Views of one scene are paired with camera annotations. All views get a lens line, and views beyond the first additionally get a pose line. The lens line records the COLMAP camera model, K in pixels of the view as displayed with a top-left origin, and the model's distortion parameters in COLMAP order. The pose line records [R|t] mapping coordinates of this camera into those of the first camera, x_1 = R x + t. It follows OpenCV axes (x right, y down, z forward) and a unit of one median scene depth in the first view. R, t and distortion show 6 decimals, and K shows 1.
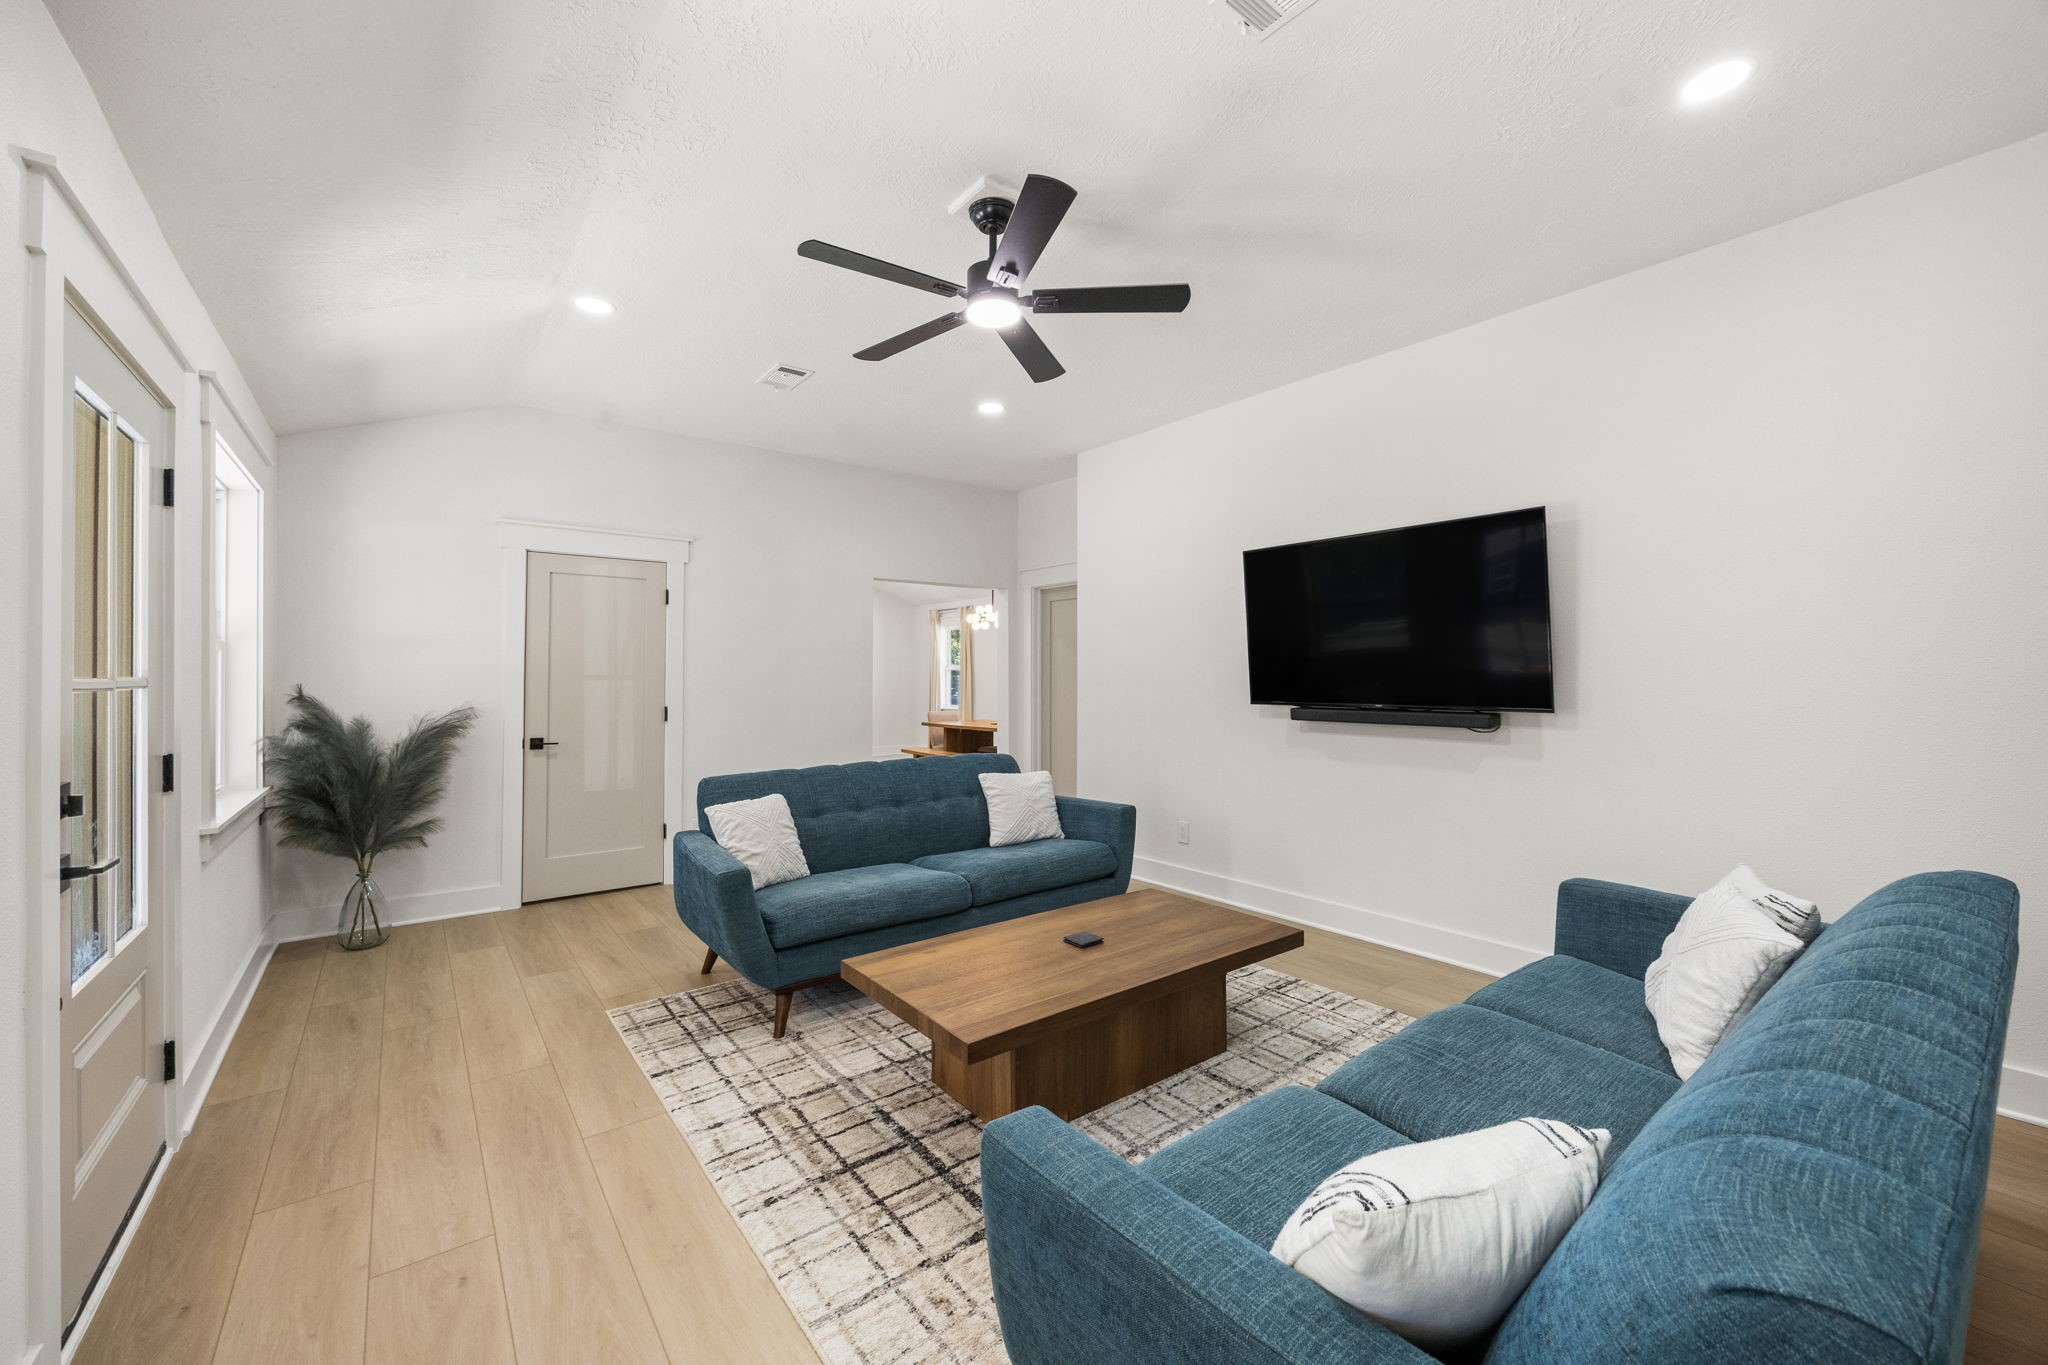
lens RADIAL K [[801.2, 0, 1028.5], [0, 801.2, 675.7], [0, 0, 1]] dist [-0.001659, -0.000071]
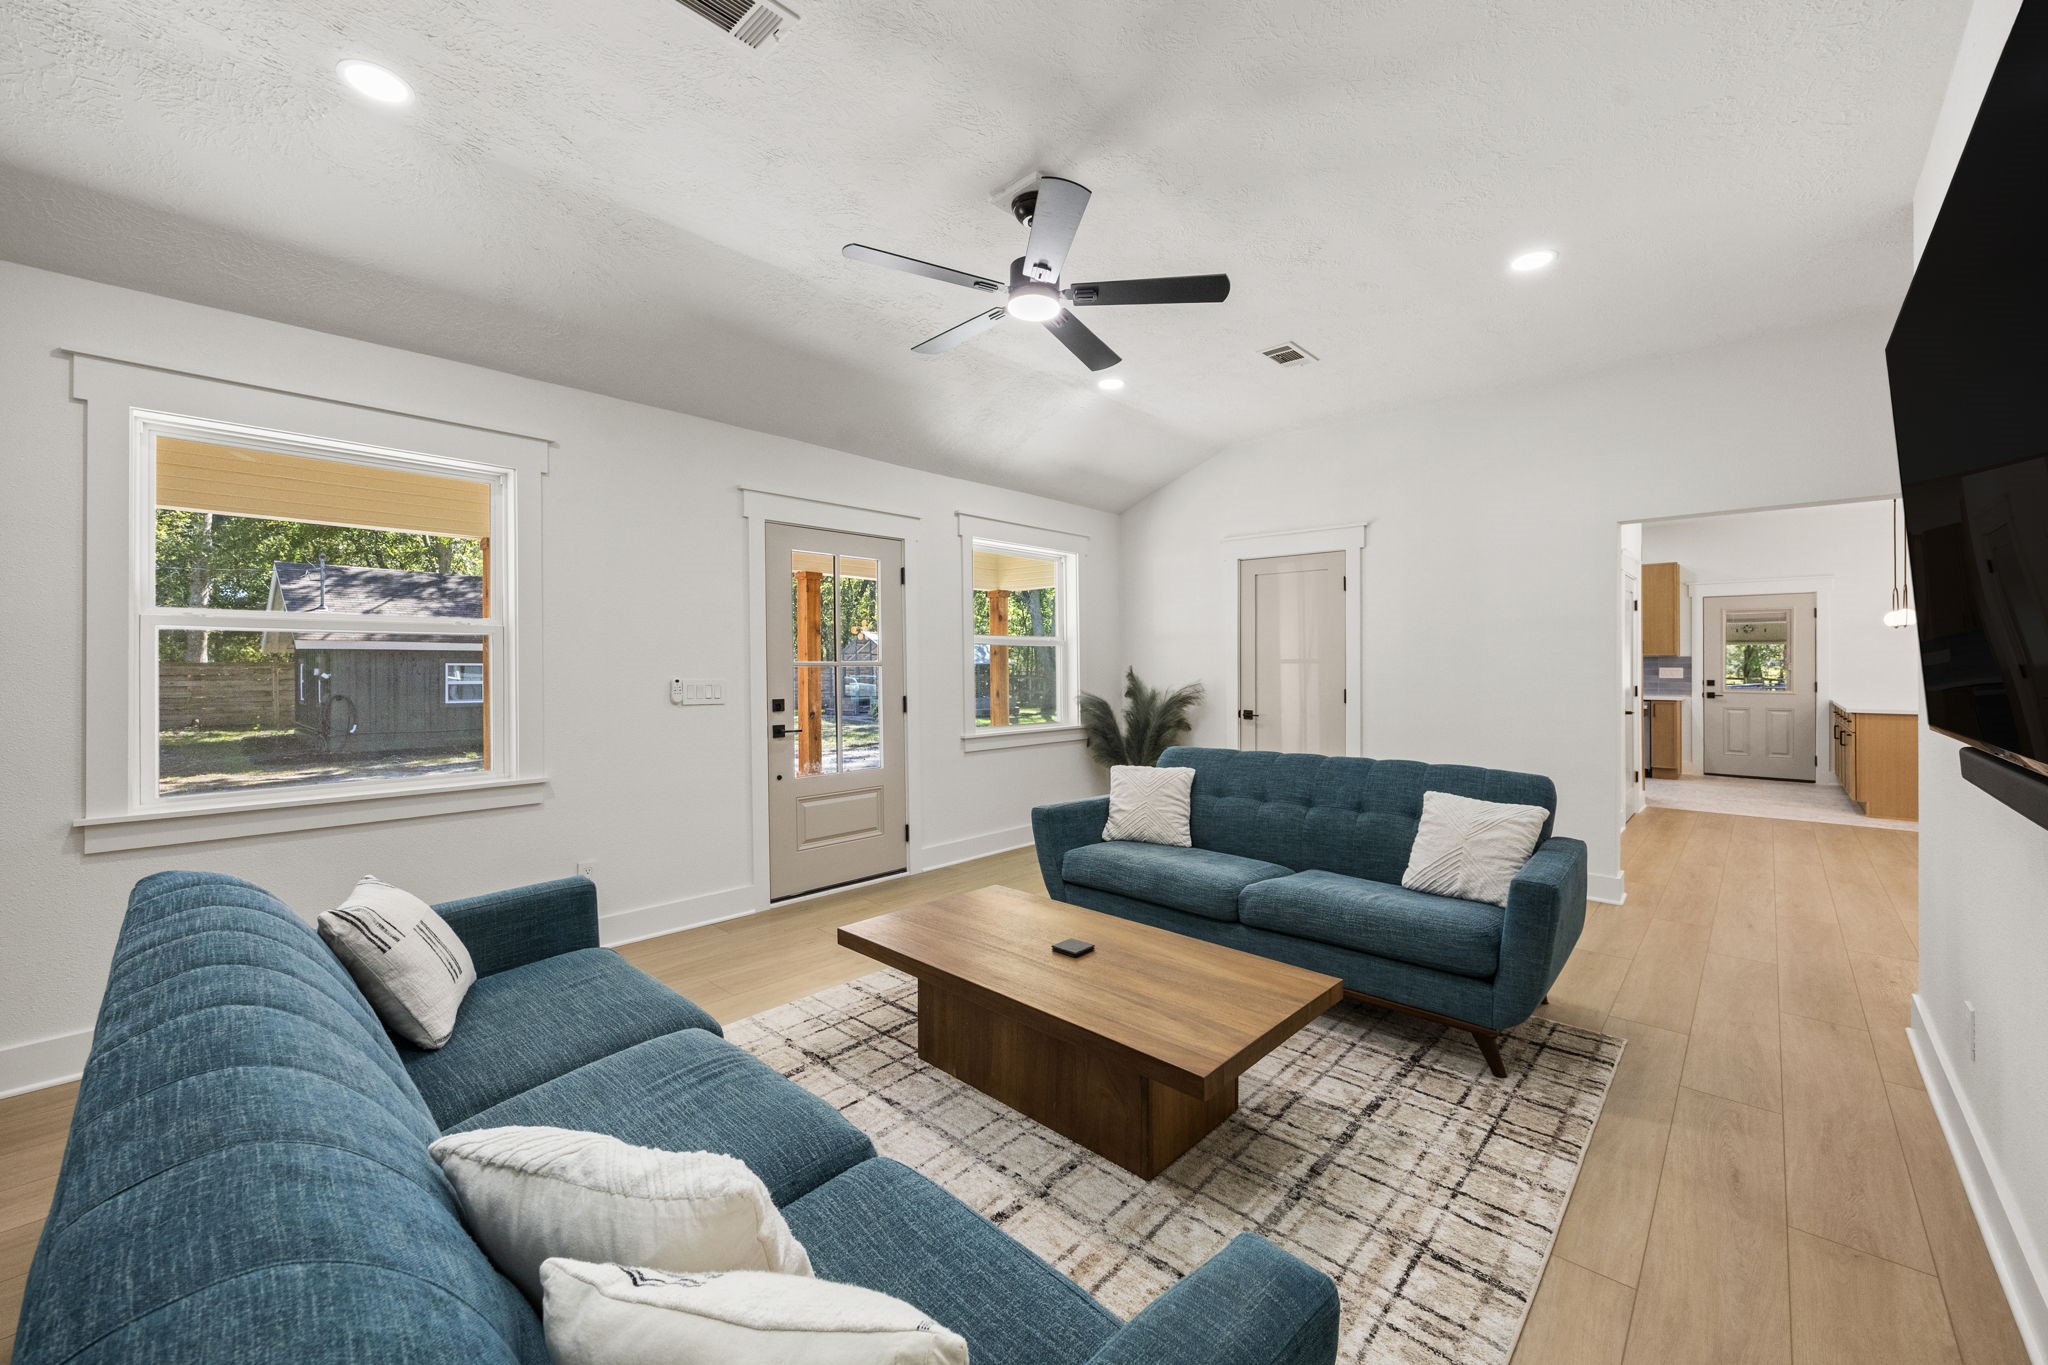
lens RADIAL K [[801.2, 0, 1028.3], [0, 801.2, 669.6], [0, 0, 1]] dist [-0.001659, -0.000071]
pose [[0.143489, 0.009356, -0.989608, 0.812084], [0.006323, 0.999926, 0.010370, -0.000379], [0.989632, -0.007745, 0.143420, 0.685096]]
